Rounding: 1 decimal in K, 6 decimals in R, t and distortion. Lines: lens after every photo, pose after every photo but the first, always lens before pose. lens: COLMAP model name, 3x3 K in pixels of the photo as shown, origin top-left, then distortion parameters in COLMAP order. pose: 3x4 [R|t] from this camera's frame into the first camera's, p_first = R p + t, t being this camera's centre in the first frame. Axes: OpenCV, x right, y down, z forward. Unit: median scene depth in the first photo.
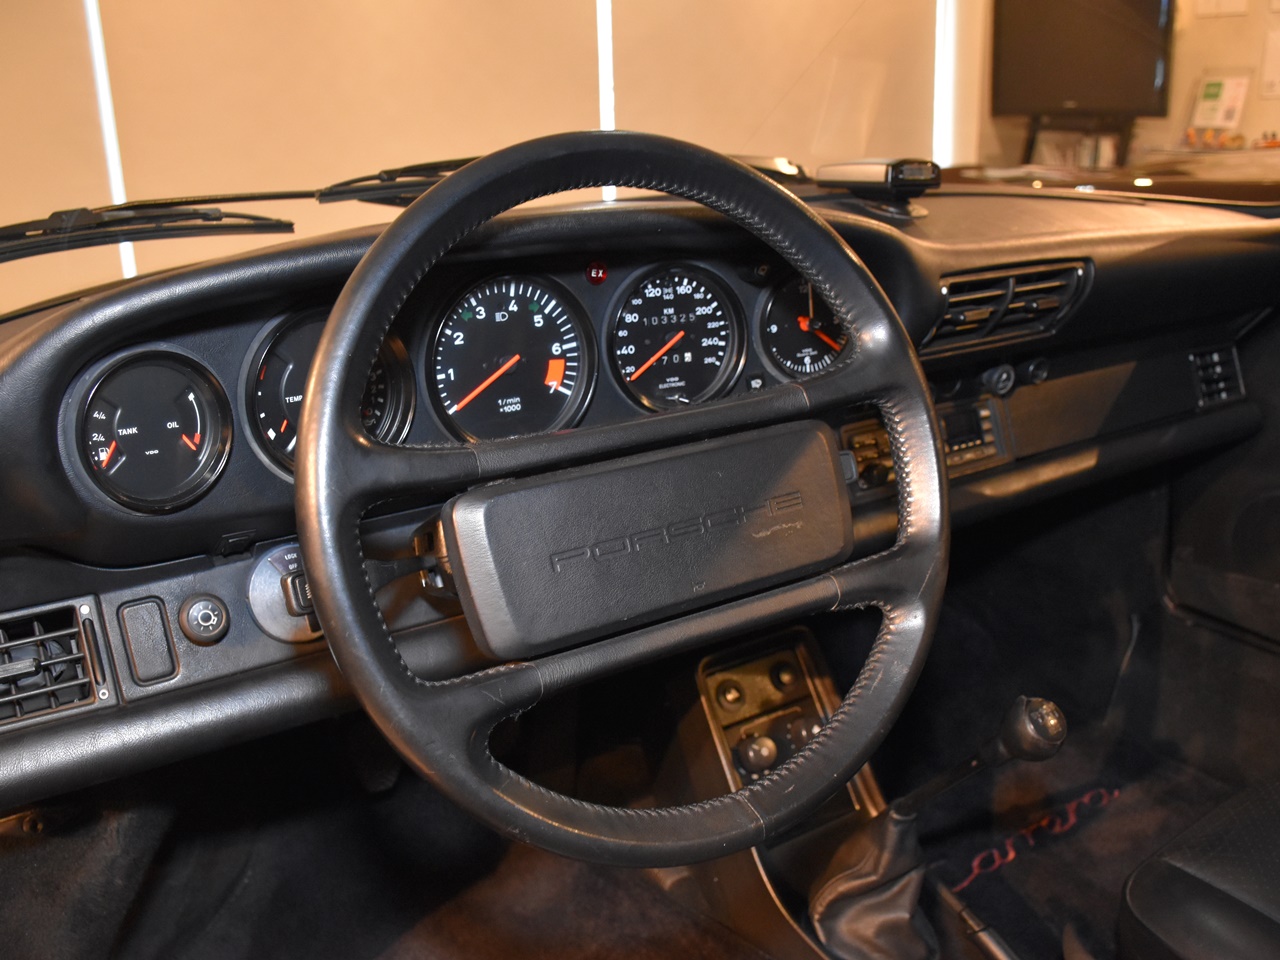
lens RADIAL K [[1080.3, 0, 640.0], [0, 1080.3, 480.0], [0, 0, 1]] dist [-0.121654, 0.009591]
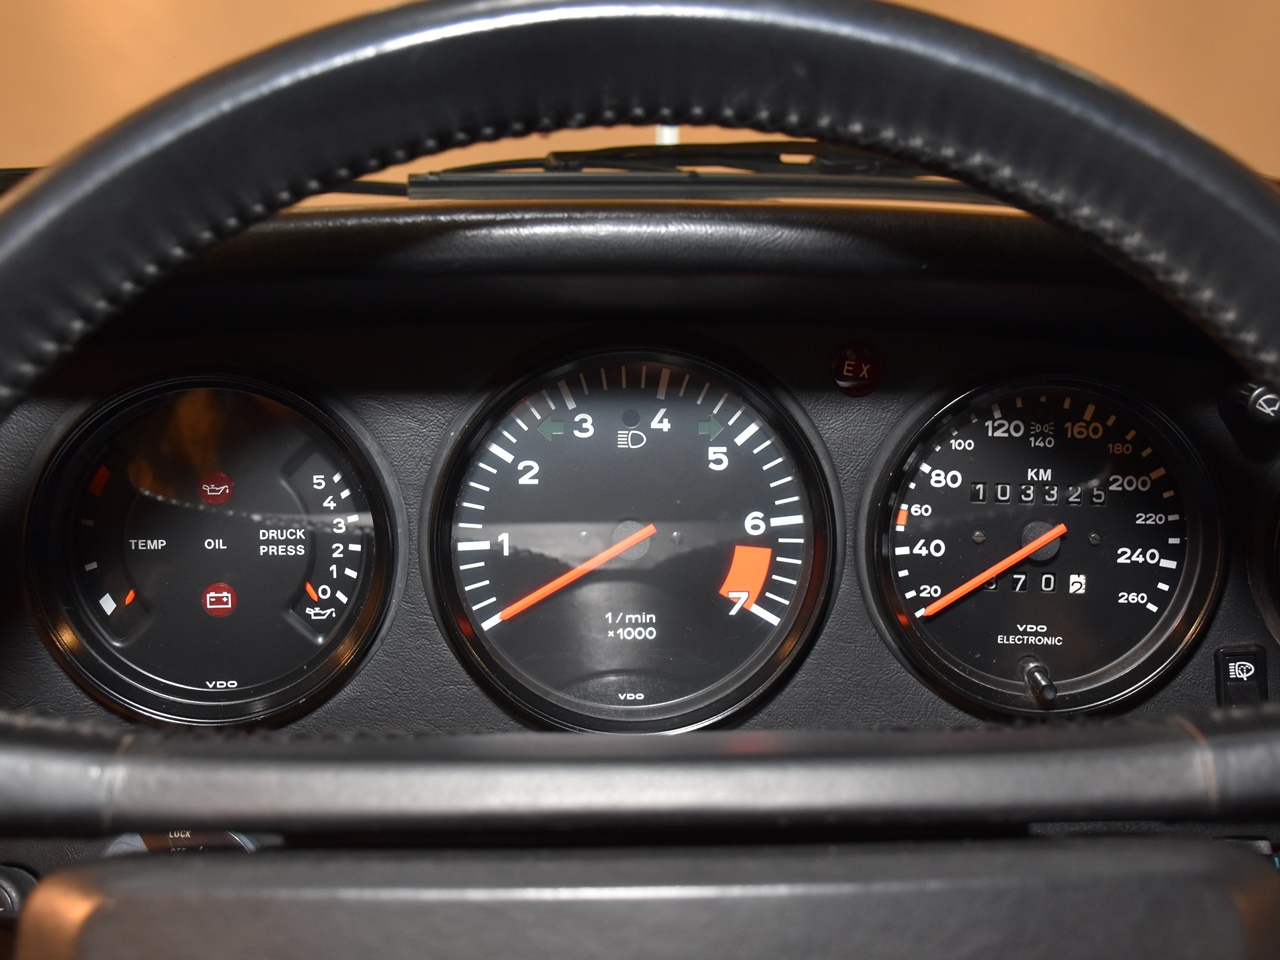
lens RADIAL K [[1319.8, 0, 640.0], [0, 1319.8, 480.0], [0, 0, 1]] dist [-0.090941, -0.002815]
pose [[0.868488, 0.127921, -0.478920, 0.146397], [-0.184832, 0.980024, -0.073412, -0.088070], [0.459963, 0.152278, 0.874783, 0.472913]]
